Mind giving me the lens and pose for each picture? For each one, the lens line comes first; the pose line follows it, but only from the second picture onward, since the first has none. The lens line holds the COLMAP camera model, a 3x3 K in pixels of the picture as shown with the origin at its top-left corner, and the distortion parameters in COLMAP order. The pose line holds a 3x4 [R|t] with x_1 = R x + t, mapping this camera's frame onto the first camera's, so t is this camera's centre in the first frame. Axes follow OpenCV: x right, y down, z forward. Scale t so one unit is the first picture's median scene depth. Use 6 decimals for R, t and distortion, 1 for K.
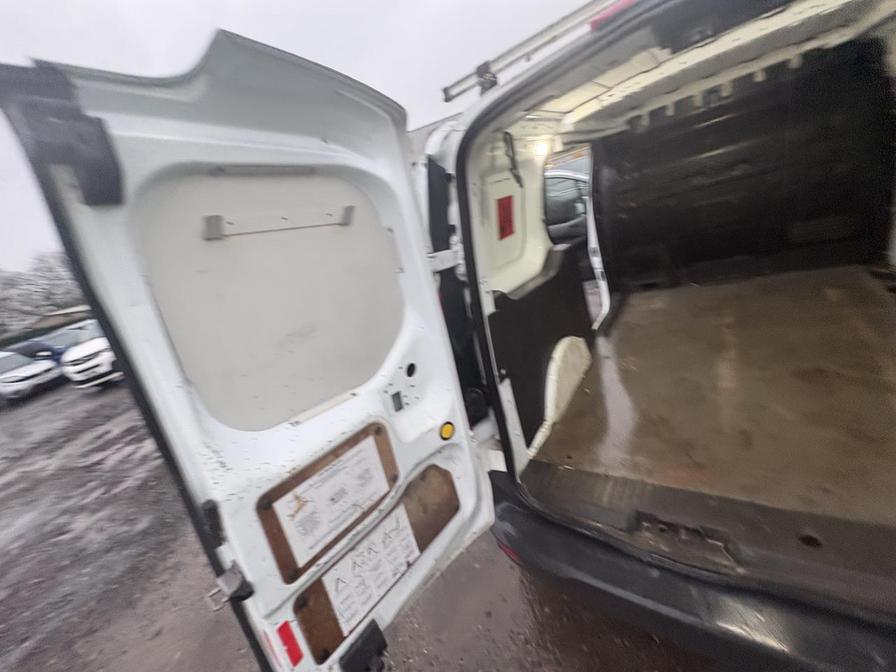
lens RADIAL K [[359.3, 0, 448.0], [0, 359.3, 336.0], [0, 0, 1]] dist [0.001202, 0.000019]
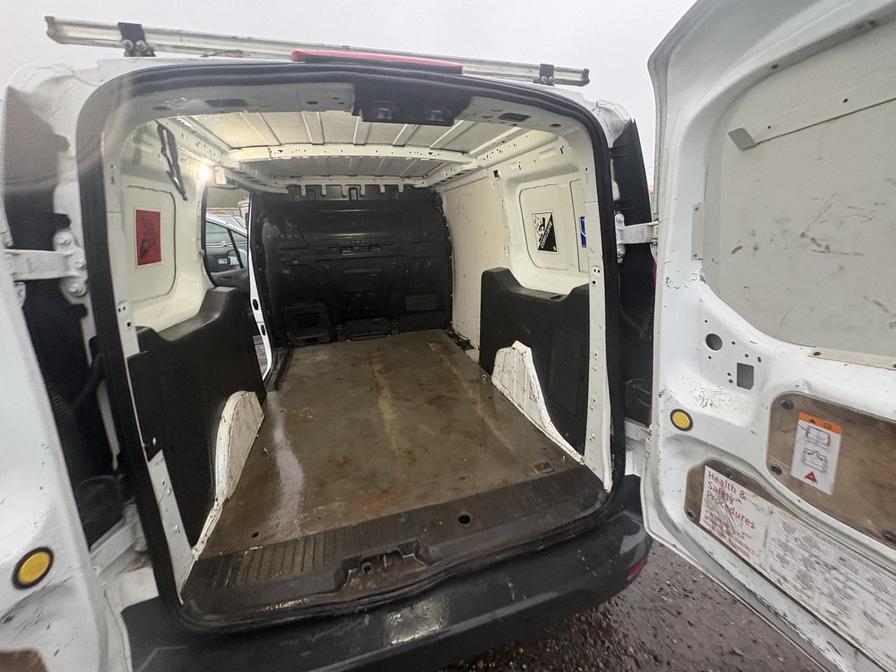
lens RADIAL K [[355.9, 0, 448.6], [0, 355.9, 334.9], [0, 0, 1]] dist [0.000381, 0.000239]
pose [[0.602336, 0.042490, 0.797111, -0.057513], [0.109049, 0.984840, -0.134900, 0.050370], [-0.790759, 0.168179, 0.588572, 0.109762]]
